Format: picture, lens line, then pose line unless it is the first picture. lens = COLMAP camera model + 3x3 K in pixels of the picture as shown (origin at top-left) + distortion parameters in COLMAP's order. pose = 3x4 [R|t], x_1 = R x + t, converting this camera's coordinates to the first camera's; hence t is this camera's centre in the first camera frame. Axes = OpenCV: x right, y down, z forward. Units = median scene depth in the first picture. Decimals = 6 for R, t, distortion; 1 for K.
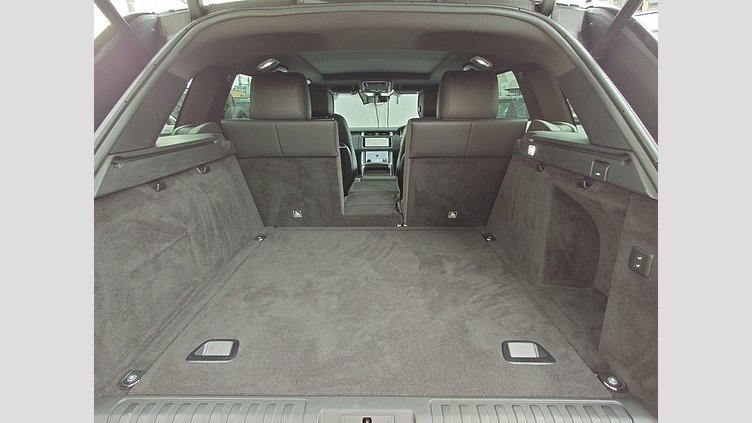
lens RADIAL K [[323.1, 0, 376.0], [0, 323.1, 211.5], [0, 0, 1]] dist [0.001903, 0.000059]
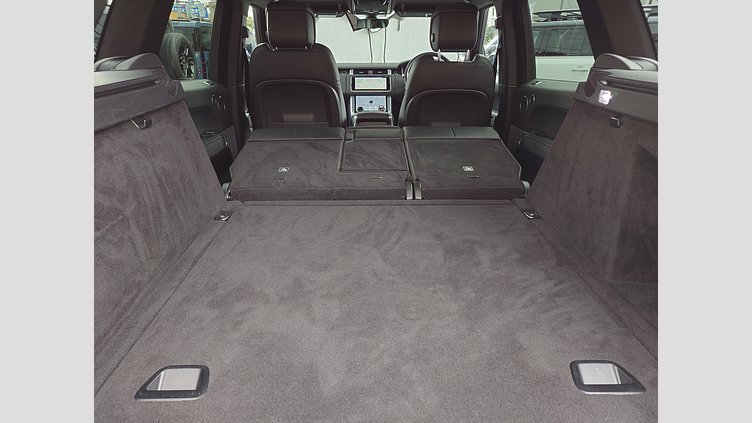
lens RADIAL K [[411.9, 0, 376.0], [0, 411.9, 211.5], [0, 0, 1]] dist [-0.001632, 0.000300]
pose [[0.999400, -0.004955, 0.034269, -0.065331], [0.001830, 0.995883, 0.090627, -0.020746], [-0.034577, -0.090510, 0.995295, 0.088605]]
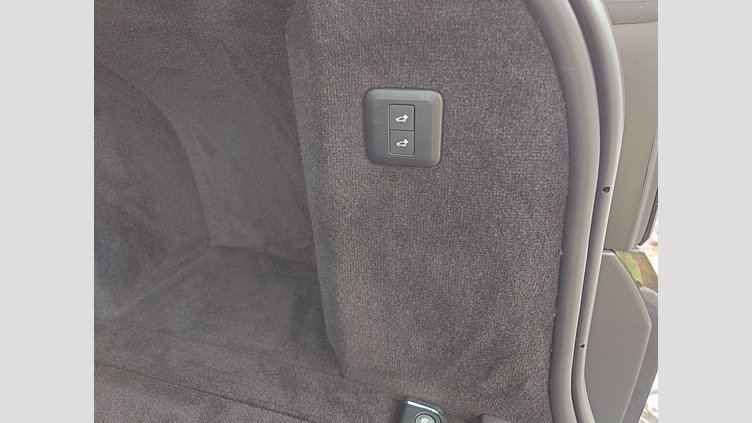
lens RADIAL K [[411.9, 0, 376.0], [0, 411.9, 211.5], [0, 0, 1]] dist [-0.001632, 0.000300]
pose [[0.279152, -0.454859, 0.845682, 0.265647], [0.293966, 0.878889, 0.375684, 0.040344], [-0.914143, 0.143728, 0.379057, 0.563355]]
